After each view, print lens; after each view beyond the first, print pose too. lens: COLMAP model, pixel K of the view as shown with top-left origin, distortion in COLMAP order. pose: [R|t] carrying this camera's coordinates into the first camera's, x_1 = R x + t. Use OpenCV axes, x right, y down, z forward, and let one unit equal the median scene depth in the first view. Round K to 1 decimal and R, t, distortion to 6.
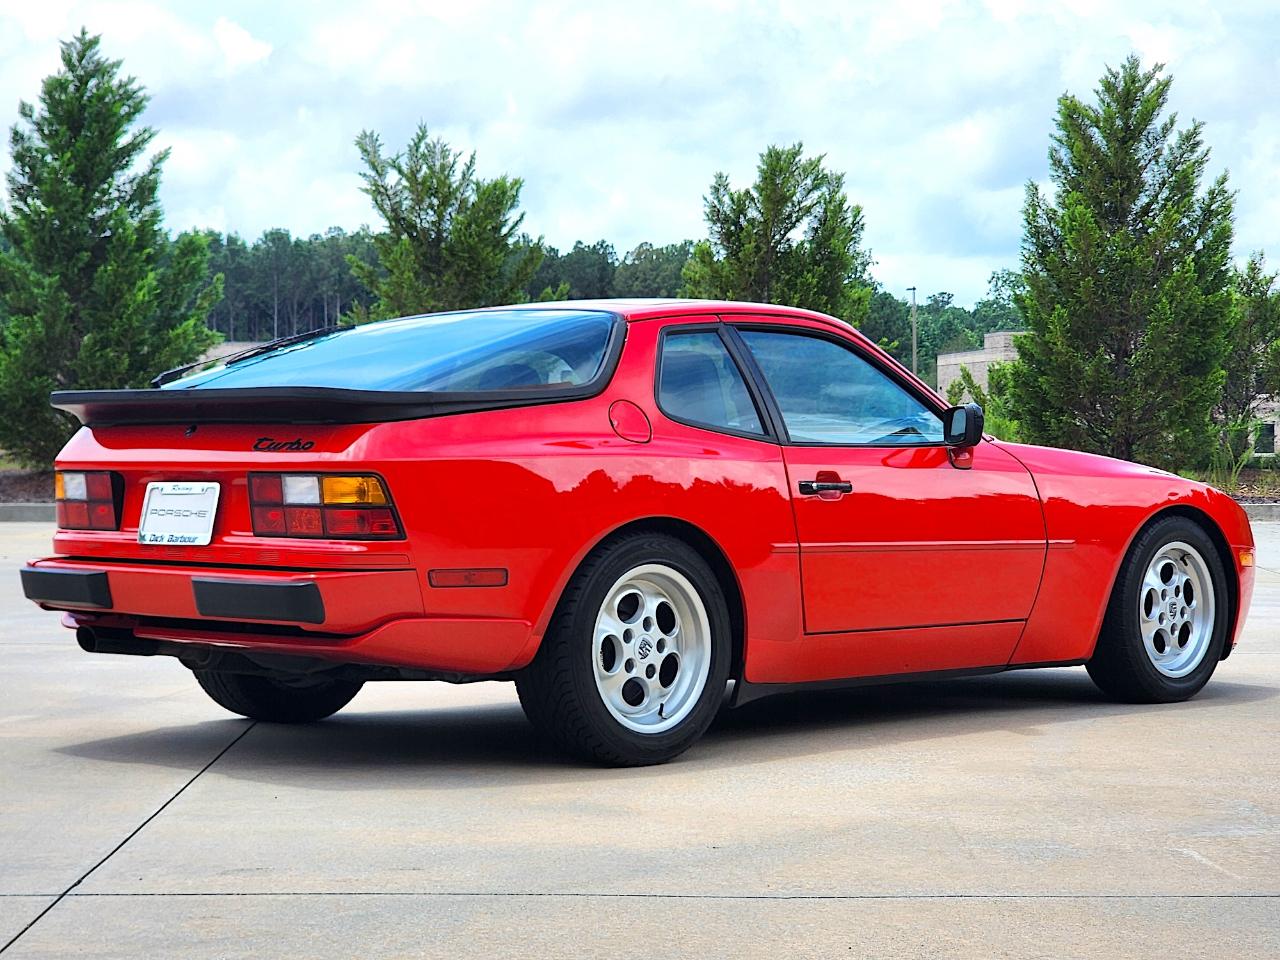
lens RADIAL K [[3144.1, 0, 702.1], [0, 3144.1, 481.0], [0, 0, 1]] dist [-0.247090, 3.590260]
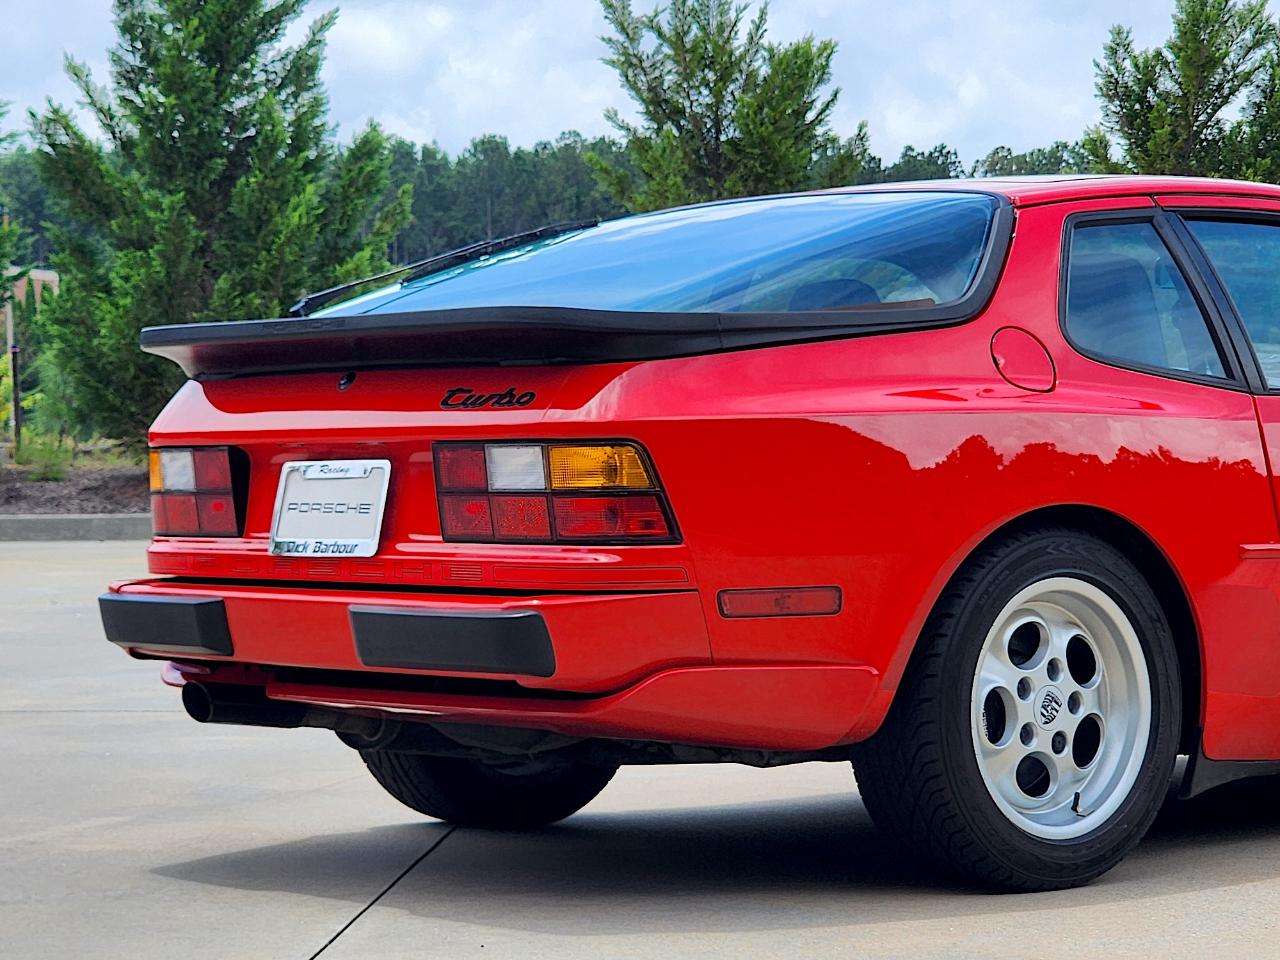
lens RADIAL K [[4279.2, 0, 668.5], [0, 4279.2, 481.1], [0, 0, 1]] dist [-1.253893, 29.357747]
pose [[0.995408, -0.013275, -0.094800, -0.006236], [0.013112, 0.999911, -0.002338, 0.003483], [0.094822, 0.001085, 0.995494, 0.058931]]
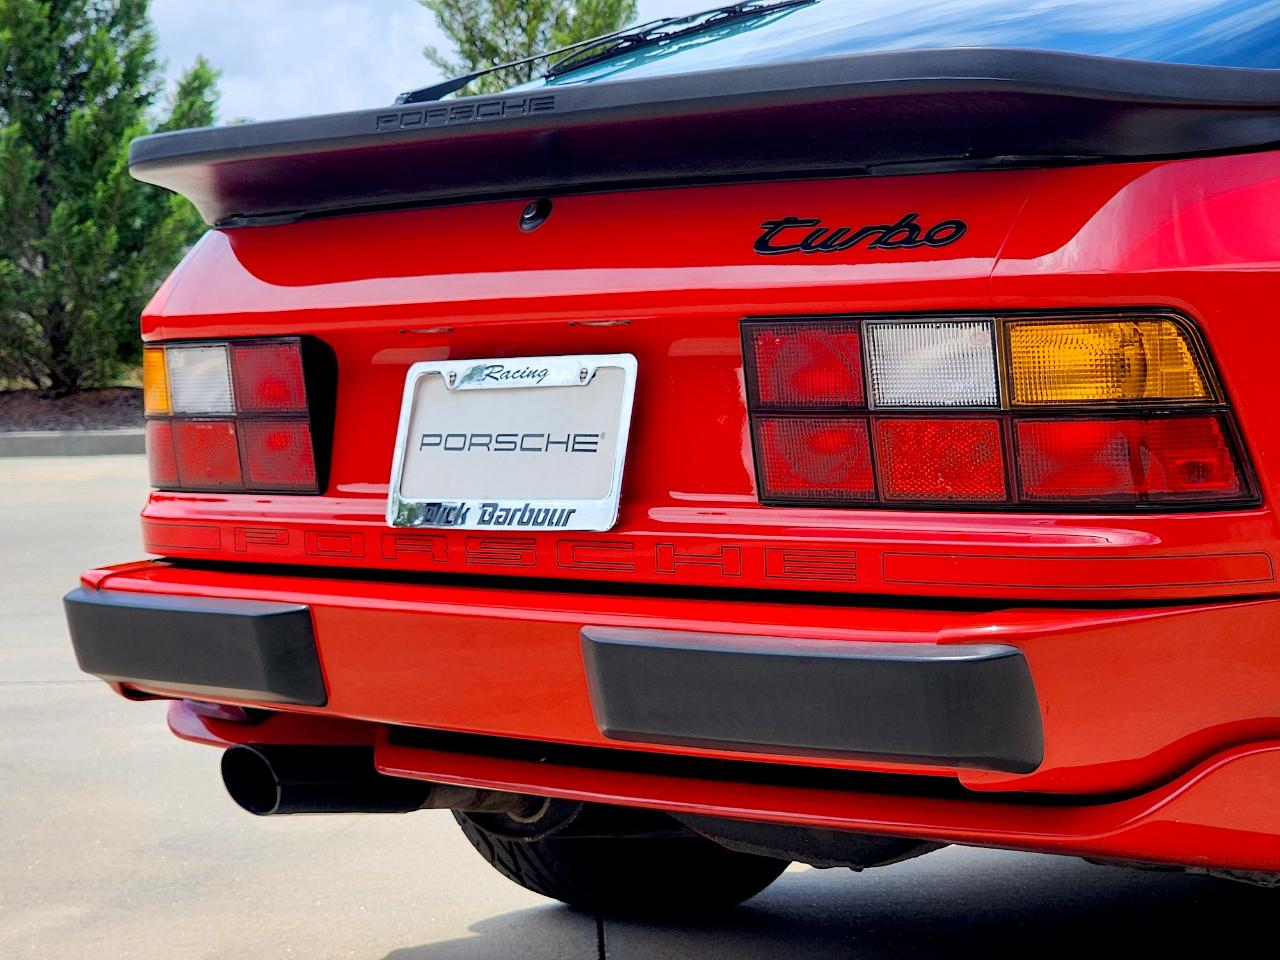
lens RADIAL K [[3010.5, 0, 640.0], [0, 3010.5, 480.0], [0, 0, 1]] dist [-0.289559, 2.689955]
pose [[0.999670, -0.022159, 0.013007, -0.071590], [0.021808, 0.999410, 0.026522, 0.002582], [-0.013587, -0.026229, 0.999564, 0.298237]]
